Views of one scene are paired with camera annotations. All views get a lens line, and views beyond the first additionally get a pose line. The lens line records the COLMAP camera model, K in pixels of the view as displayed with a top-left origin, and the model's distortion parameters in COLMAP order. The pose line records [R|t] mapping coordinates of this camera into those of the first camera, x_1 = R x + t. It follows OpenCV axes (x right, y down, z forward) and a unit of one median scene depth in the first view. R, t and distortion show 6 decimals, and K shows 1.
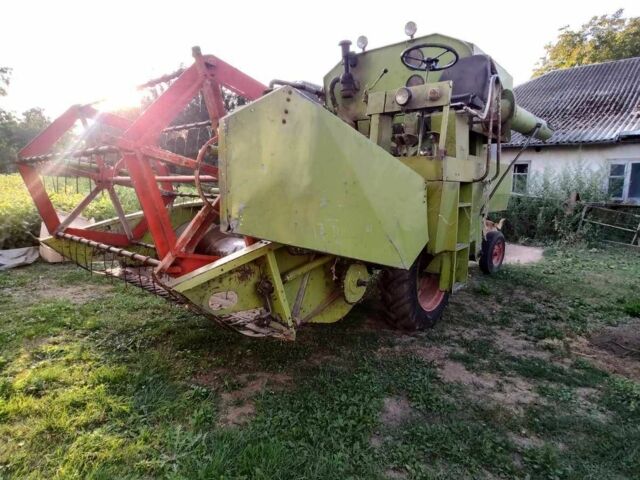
lens RADIAL K [[368.3, 0, 328.7], [0, 368.3, 244.5], [0, 0, 1]] dist [-0.005726, -0.002115]
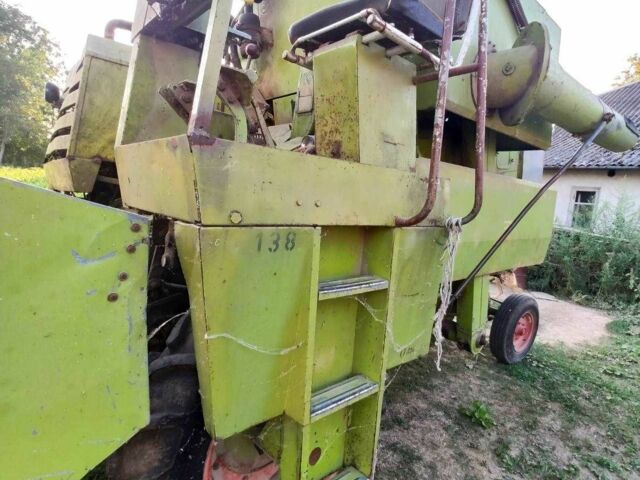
lens RADIAL K [[366.8, 0, 320.0], [0, 366.8, 240.0], [0, 0, 1]] dist [-0.004334, -0.001146]
pose [[0.984663, 0.085735, -0.151950, 0.170318], [-0.092606, 0.994950, -0.038722, -0.060977], [0.147863, 0.052199, 0.987629, 0.281859]]
